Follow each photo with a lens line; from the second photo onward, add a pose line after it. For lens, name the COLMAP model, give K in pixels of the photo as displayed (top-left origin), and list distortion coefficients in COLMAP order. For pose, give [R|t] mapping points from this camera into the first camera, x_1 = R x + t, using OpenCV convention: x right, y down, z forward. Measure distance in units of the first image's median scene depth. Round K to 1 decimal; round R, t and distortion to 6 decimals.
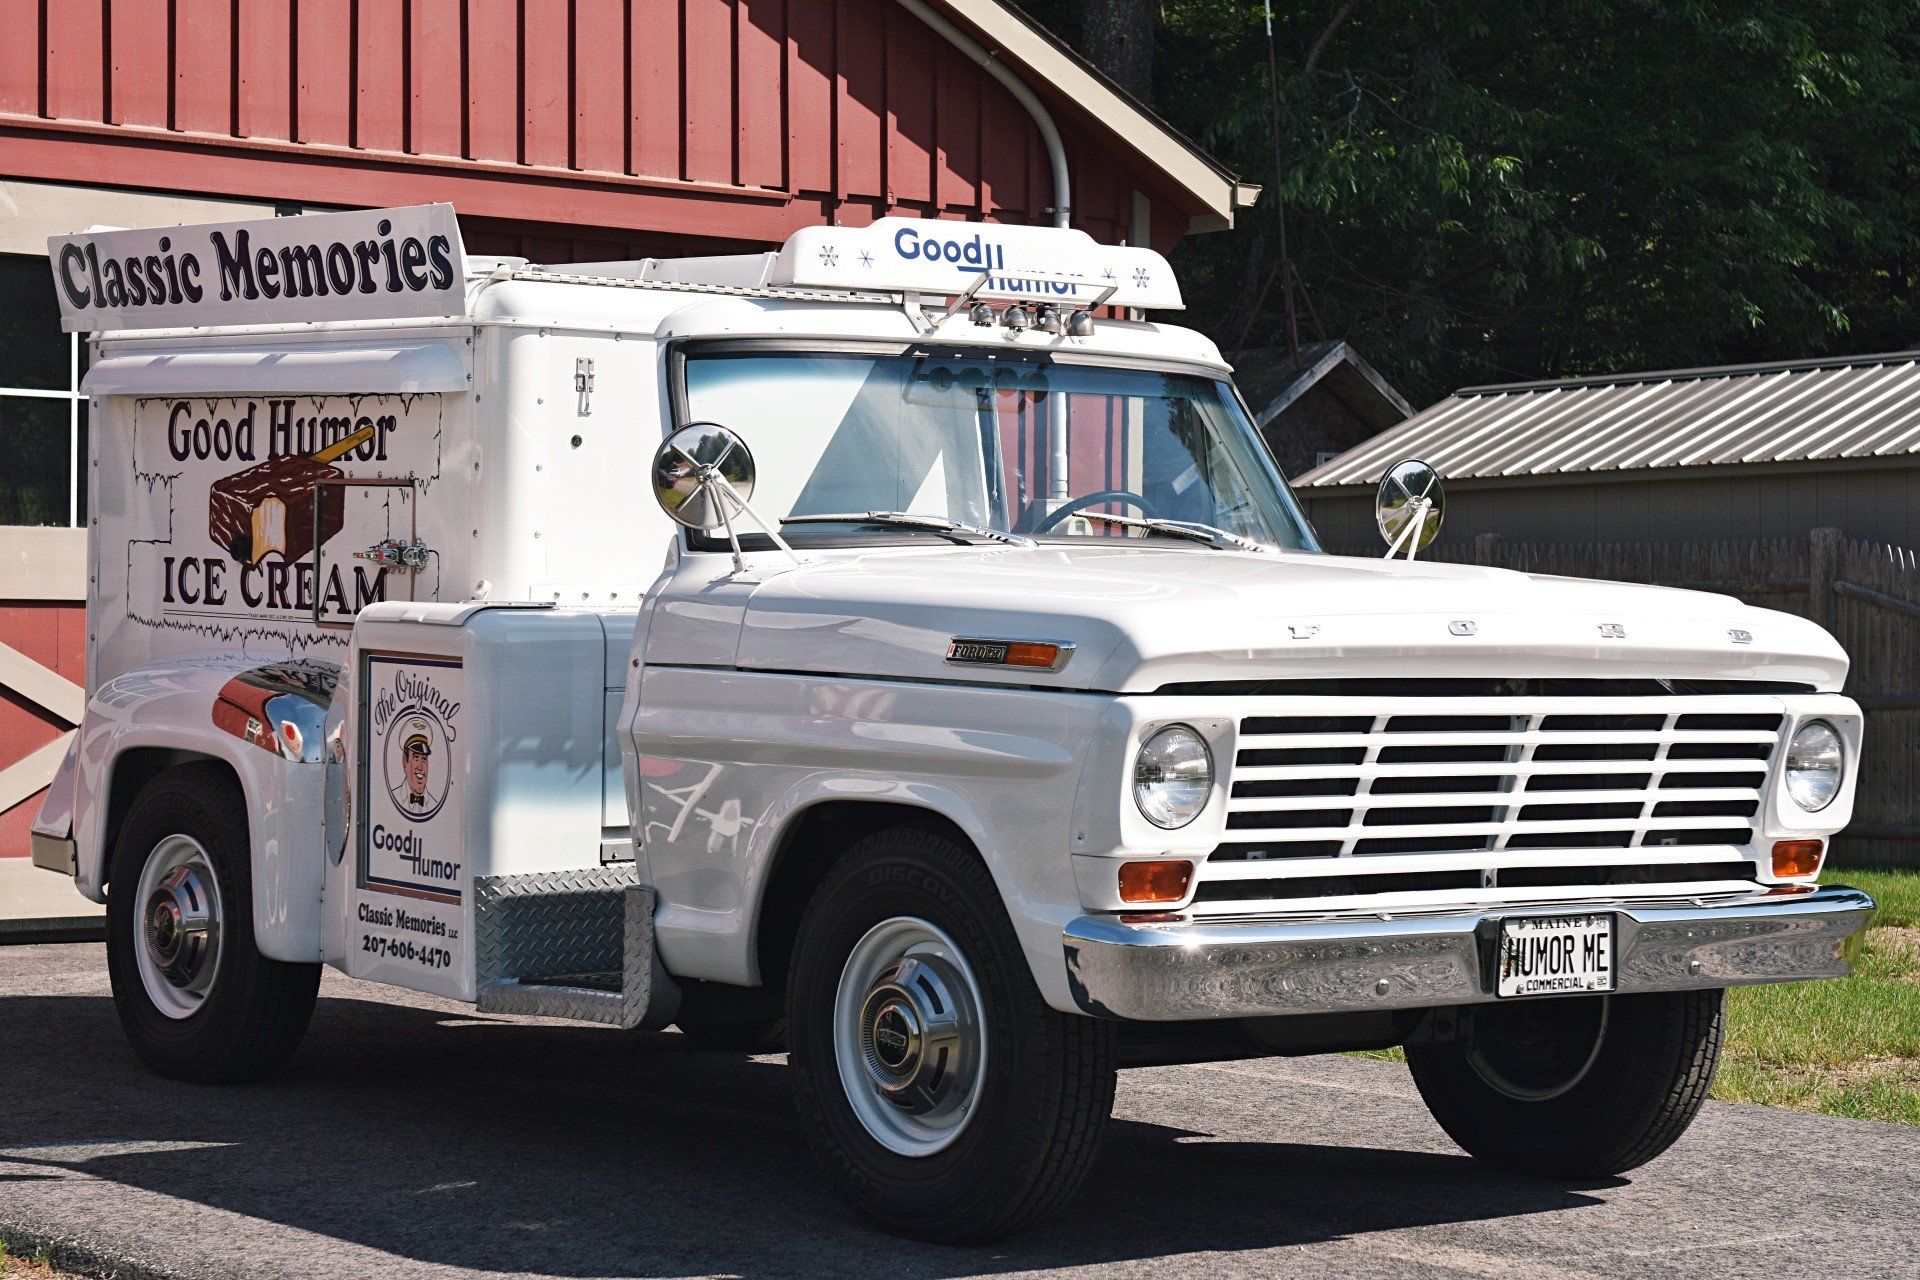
lens RADIAL K [[4064.1, 0, 962.1], [0, 4064.1, 636.6], [0, 0, 1]] dist [0.098780, 0.197925]
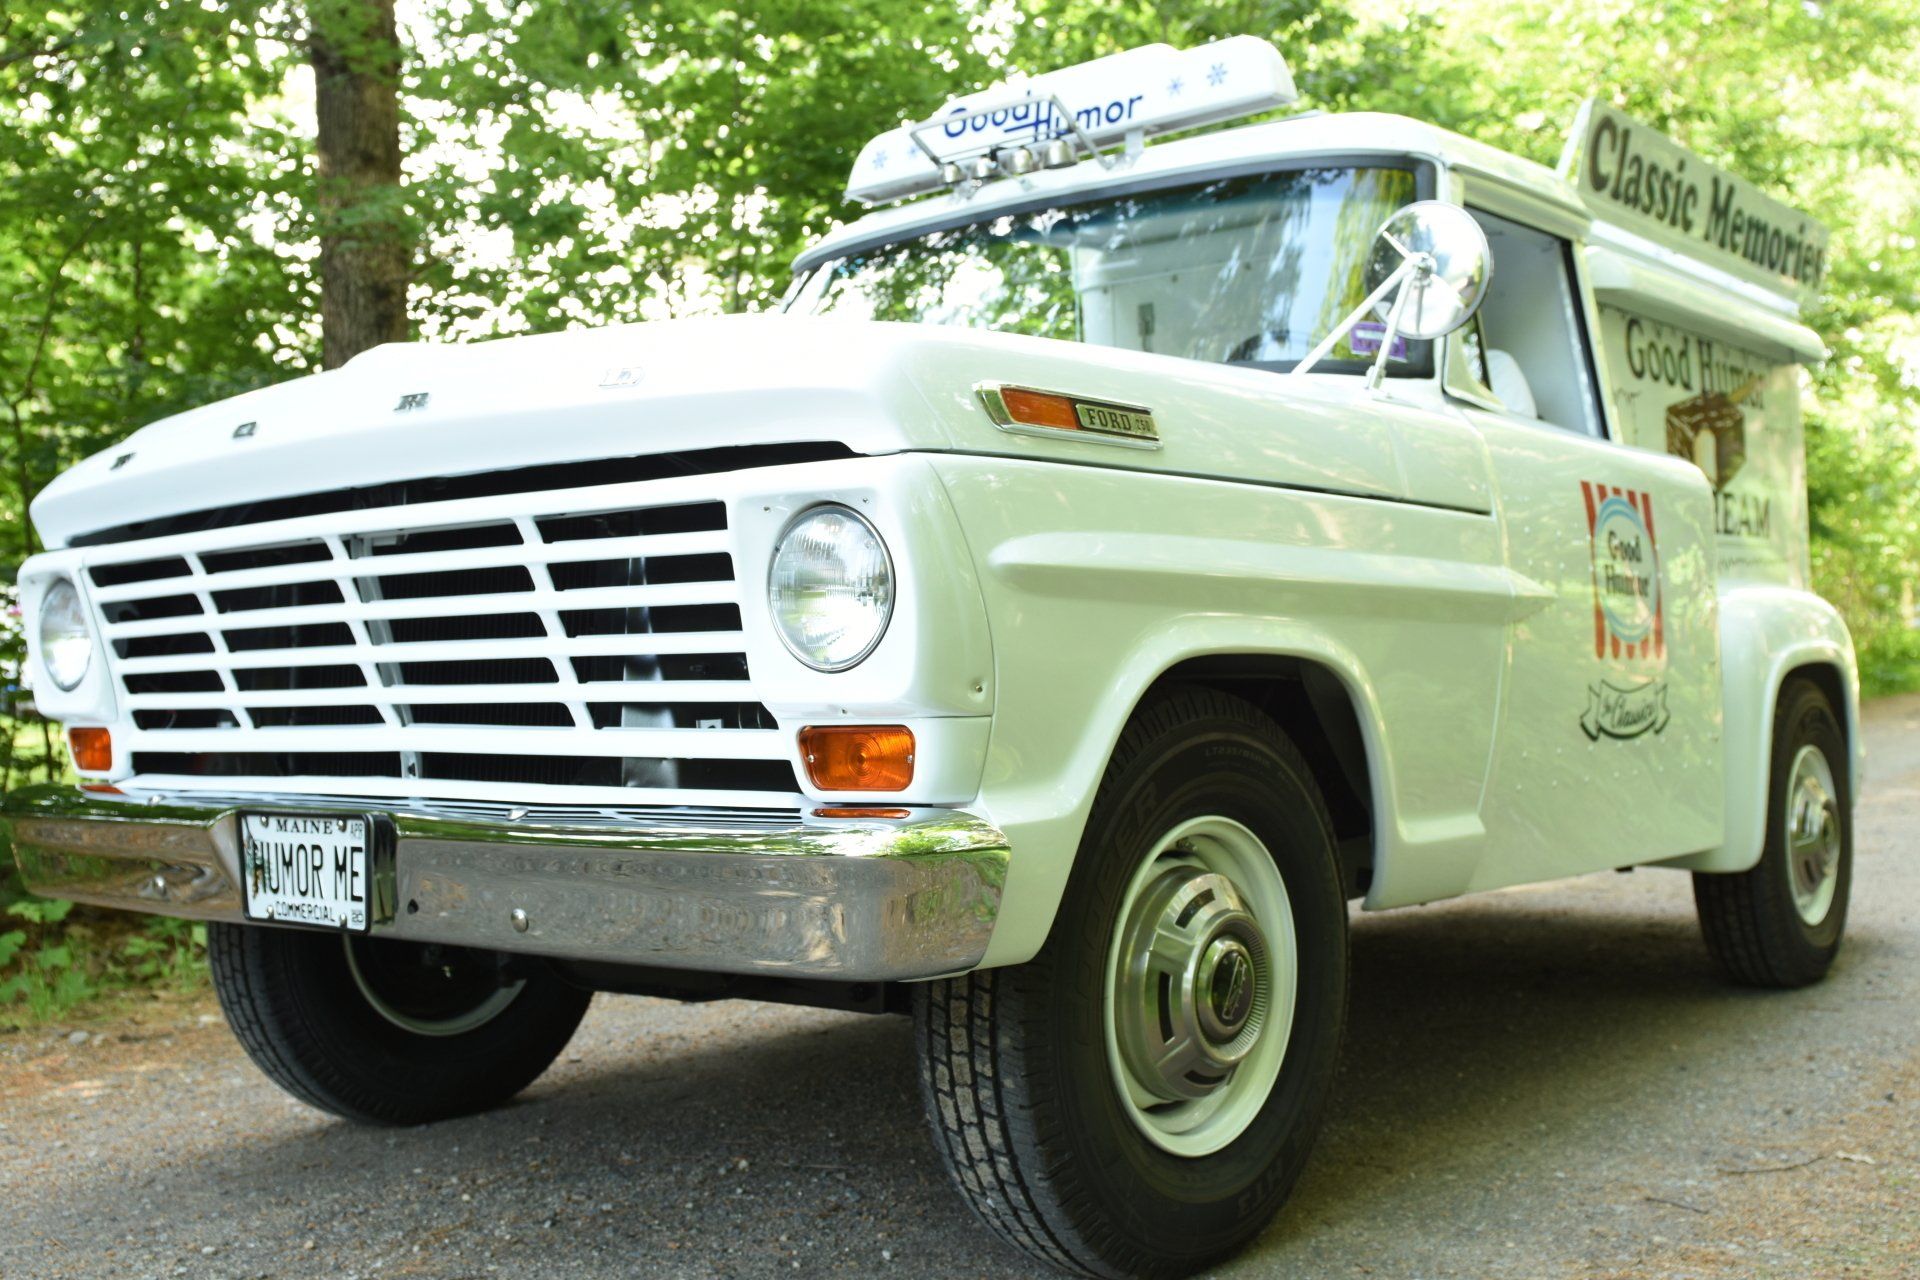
lens RADIAL K [[2330.3, 0, 957.1], [0, 2330.3, 646.9], [0, 0, 1]] dist [-0.032601, -0.015054]
pose [[-0.279840, -0.016647, 0.959902, -0.754209], [0.026923, 0.999320, 0.025180, 0.002385], [-0.959669, 0.032890, -0.279202, 1.453337]]
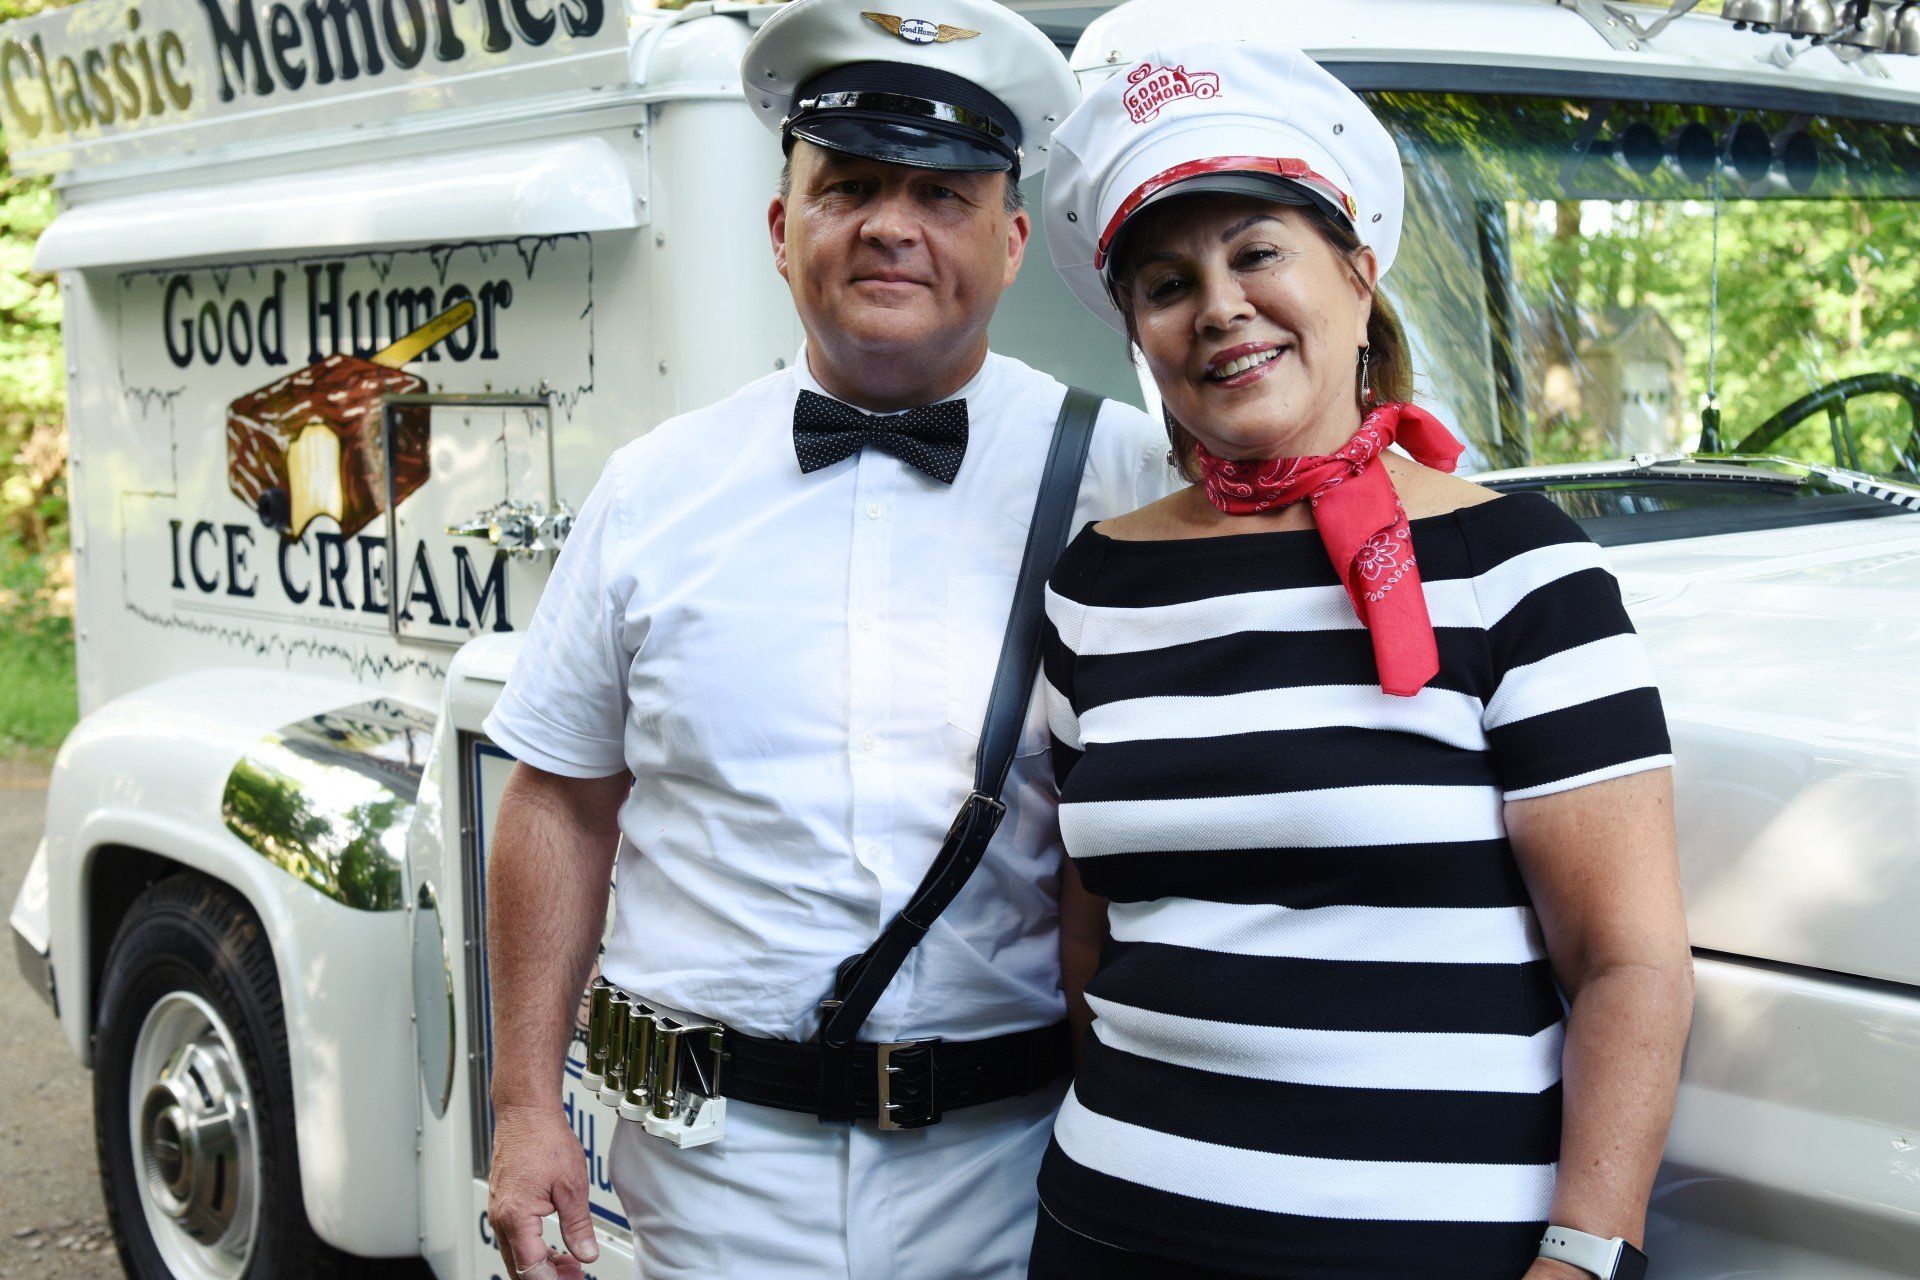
lens RADIAL K [[2698.8, 0, 1024.7], [0, 2698.8, 628.3], [0, 0, 1]] dist [0.011749, 0.024797]
pose [[0.998870, -0.035659, 0.031435, -0.082779], [0.033442, 0.997094, 0.068450, -0.029854], [-0.033784, -0.067321, 0.997159, 0.631461]]
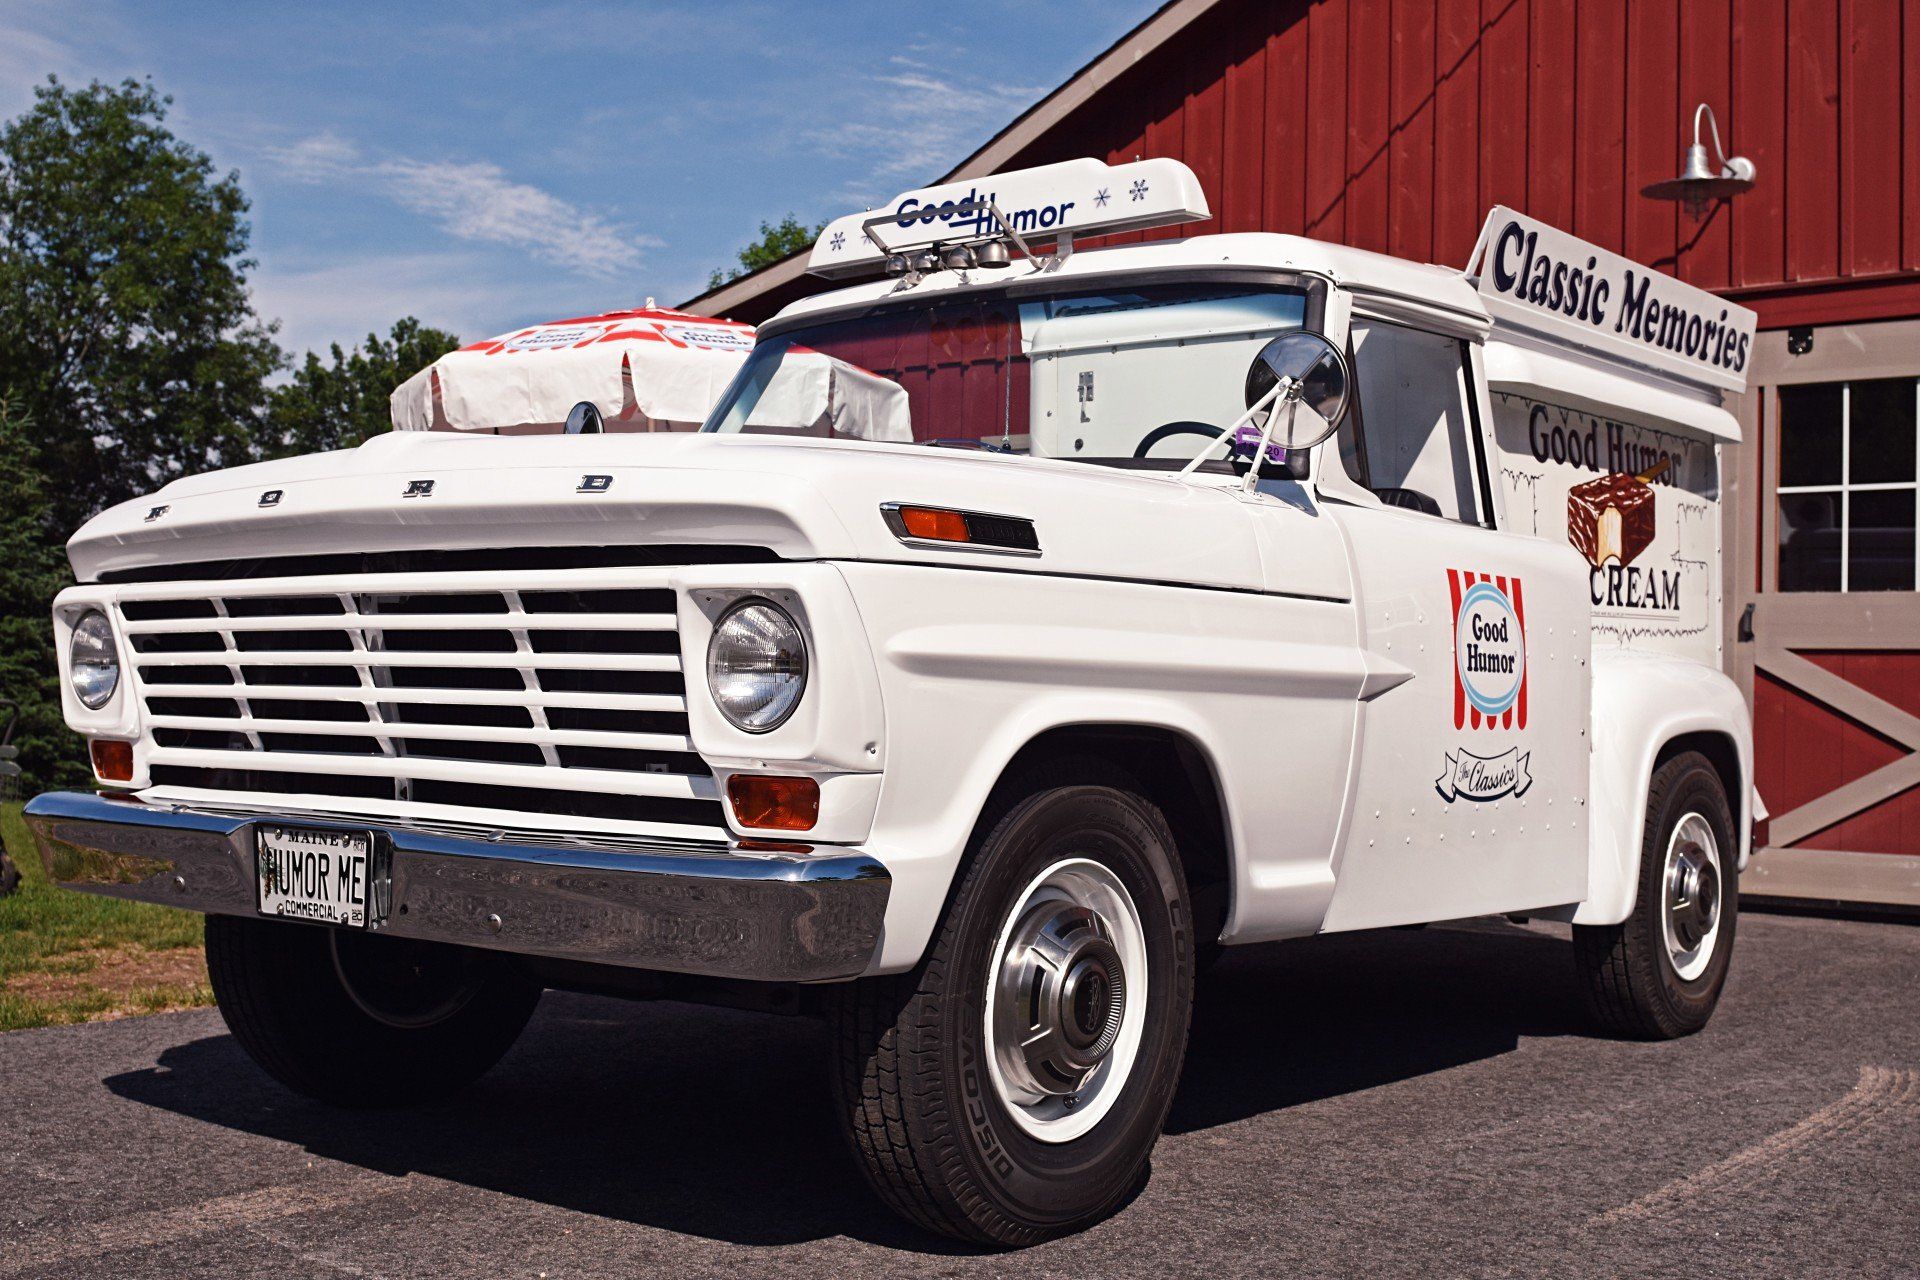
lens RADIAL K [[2562.8, 0, 964.5], [0, 2562.8, 643.2], [0, 0, 1]] dist [-0.015251, -0.007061]
pose [[-0.286159, -0.024796, 0.957861, -0.862087], [-0.012030, 0.999679, 0.022284, -0.010901], [-0.958107, -0.005146, -0.286366, 1.470400]]
